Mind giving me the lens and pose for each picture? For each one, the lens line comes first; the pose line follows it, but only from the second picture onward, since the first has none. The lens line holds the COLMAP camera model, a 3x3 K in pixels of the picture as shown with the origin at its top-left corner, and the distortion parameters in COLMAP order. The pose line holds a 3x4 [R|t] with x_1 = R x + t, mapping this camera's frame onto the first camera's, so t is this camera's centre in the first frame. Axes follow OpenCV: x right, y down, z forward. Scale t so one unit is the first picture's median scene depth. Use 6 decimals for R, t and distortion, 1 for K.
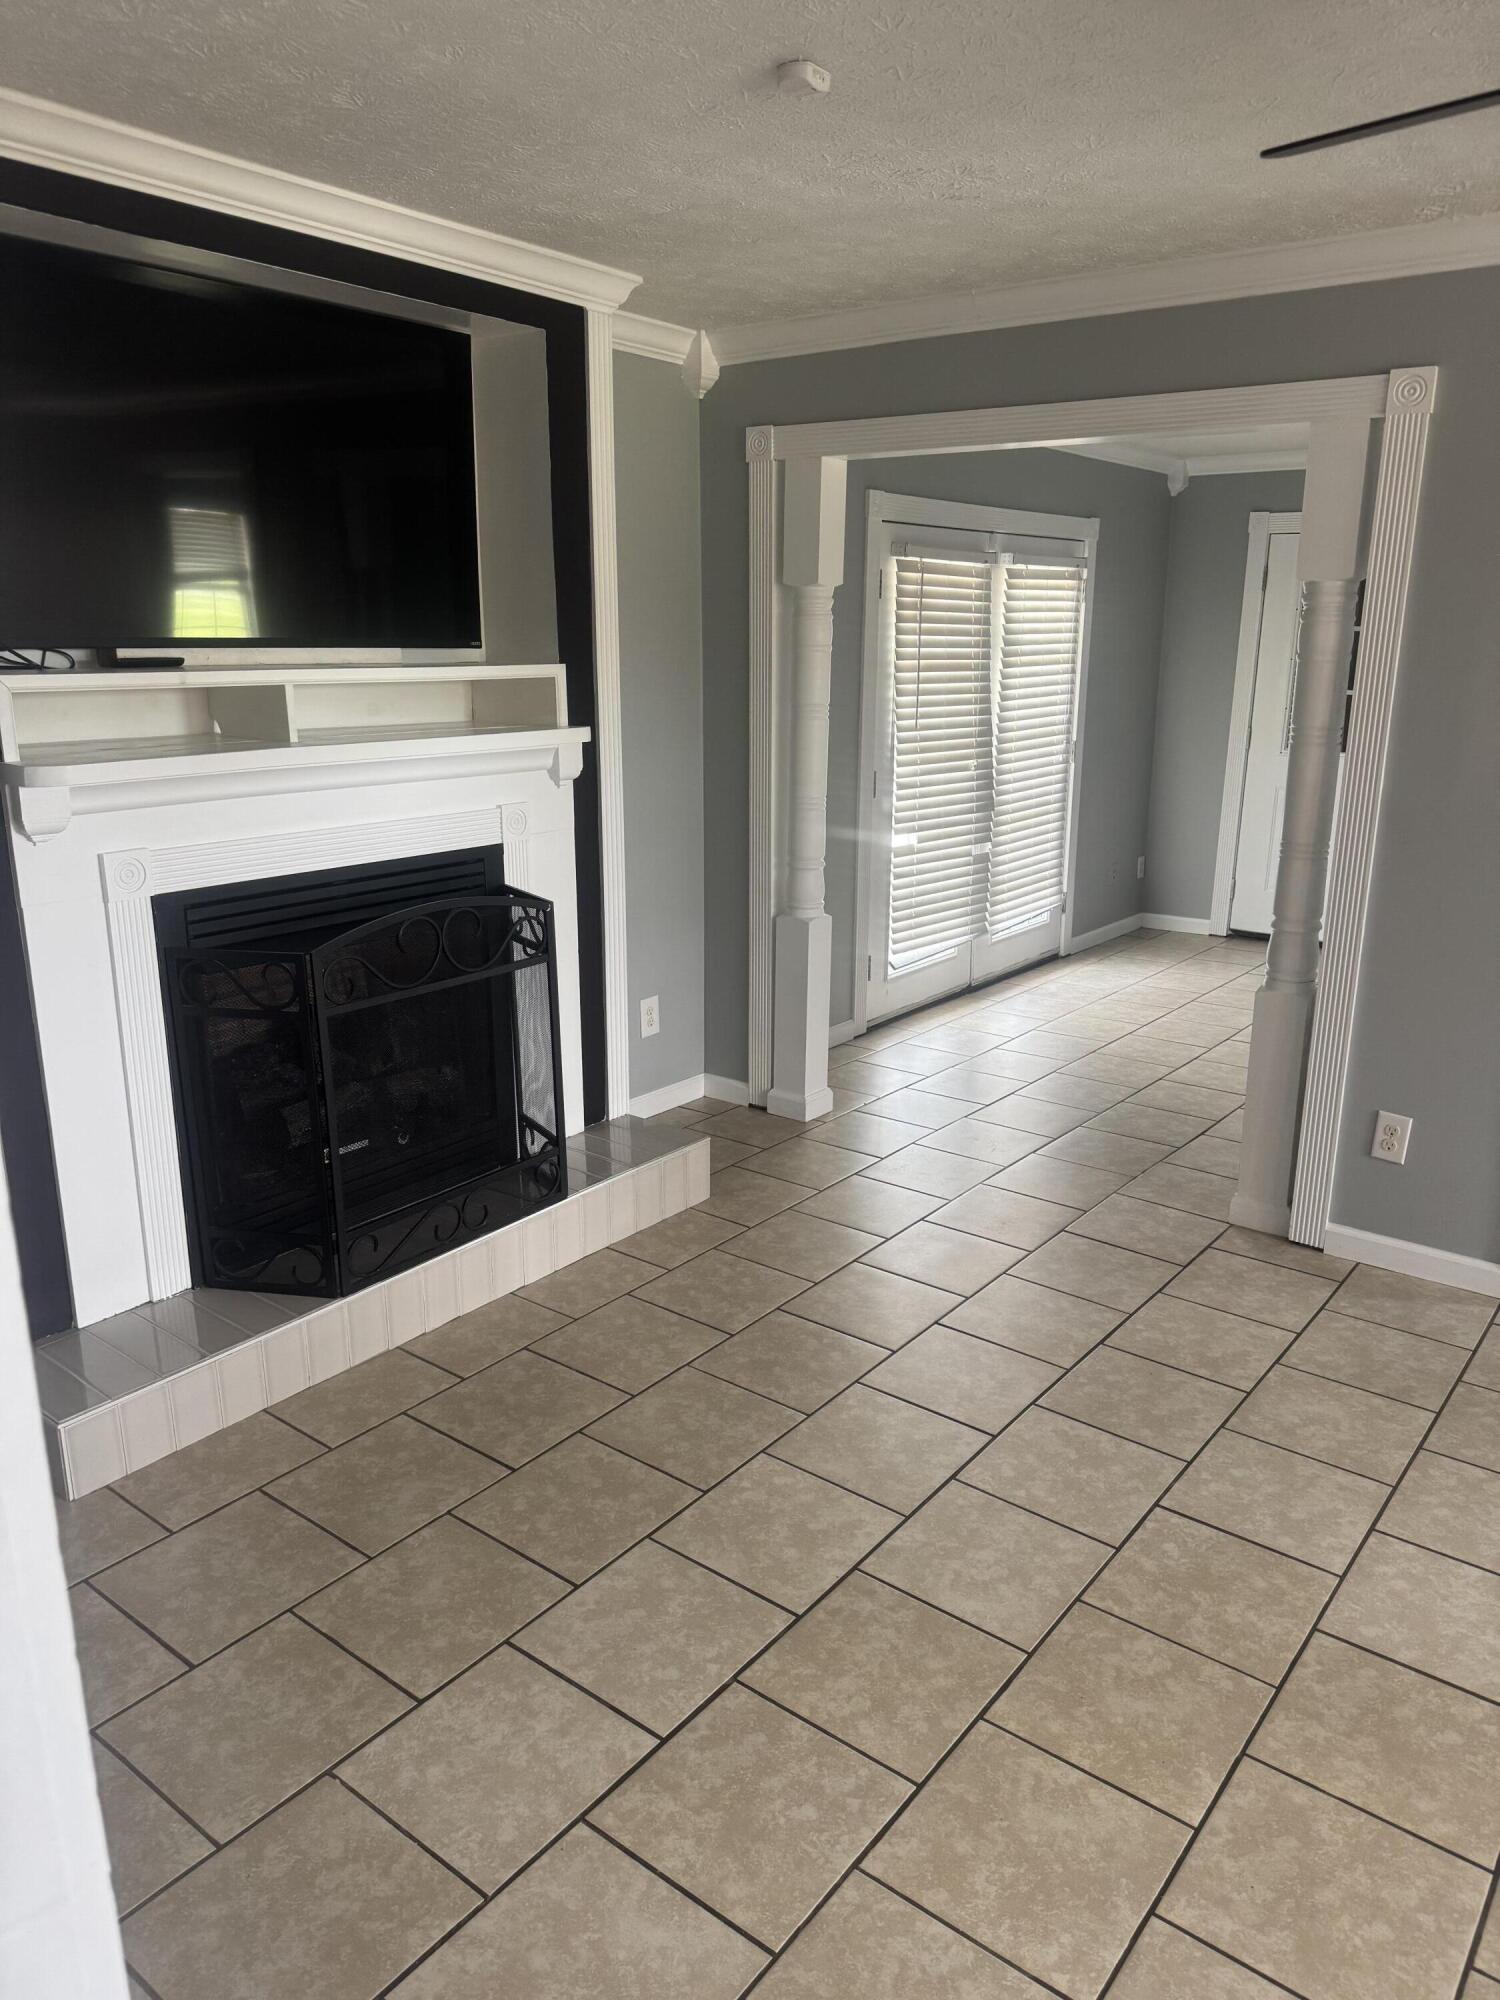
lens RADIAL K [[1405.2, 0, 750.0], [0, 1405.2, 1000.0], [0, 0, 1]] dist [-0.002476, -0.002316]
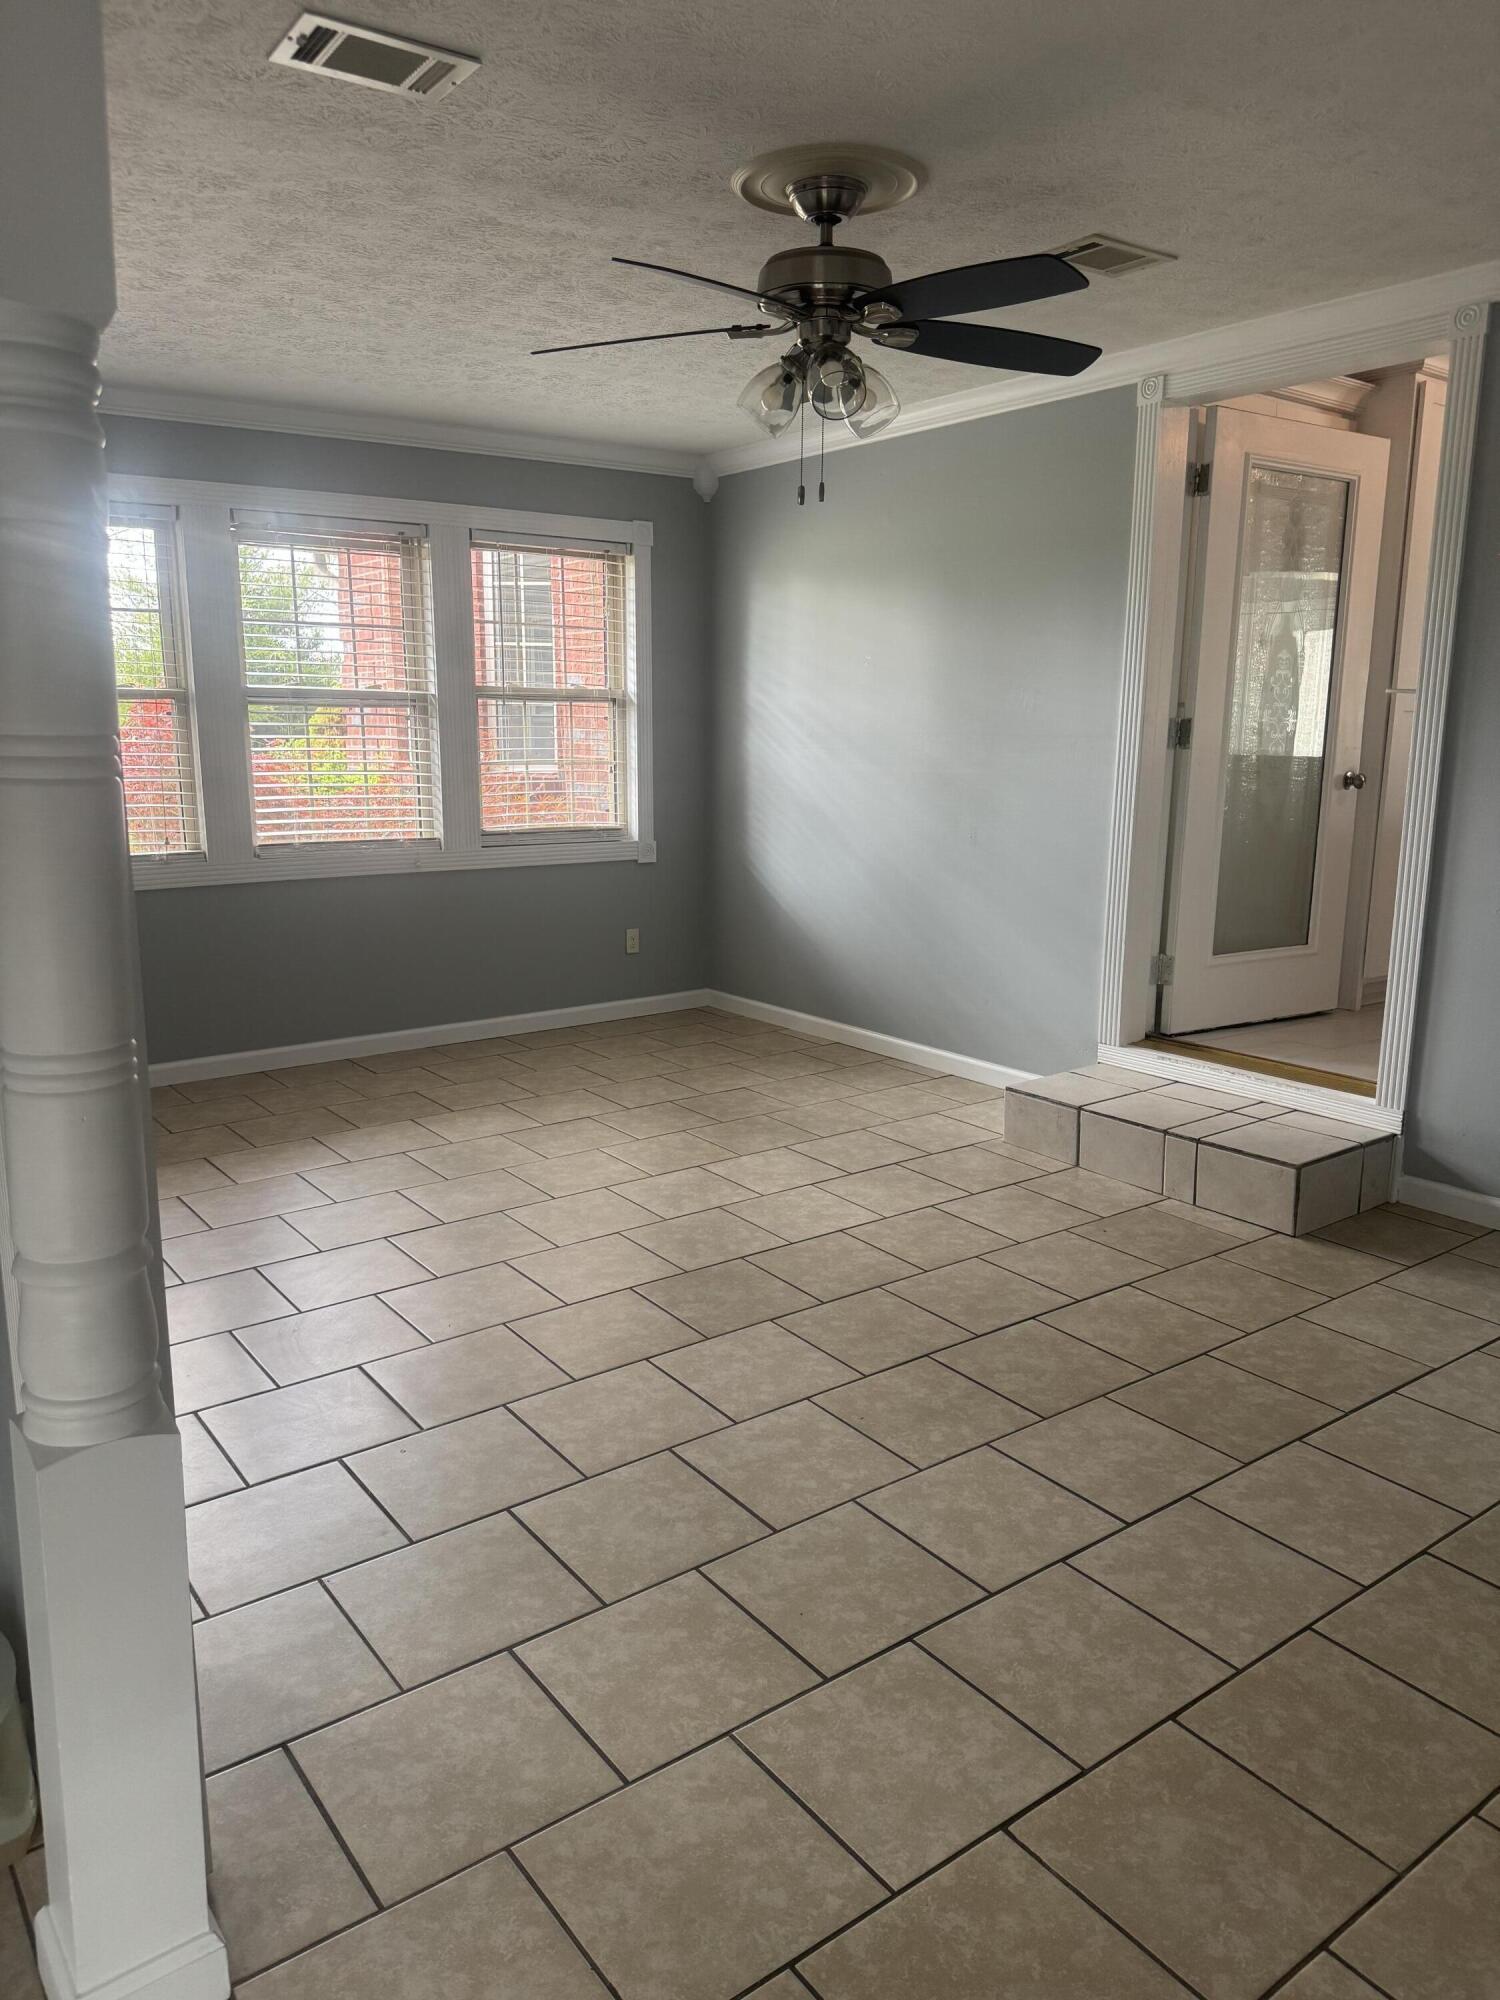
lens RADIAL K [[1408.4, 0, 750.0], [0, 1408.4, 1000.0], [0, 0, 1]] dist [-0.001140, -0.001383]
pose [[-0.963223, -0.065082, 0.260703, 0.172021], [0.061931, 0.890333, 0.451078, -0.390111], [-0.261470, 0.450635, -0.853559, 1.748404]]
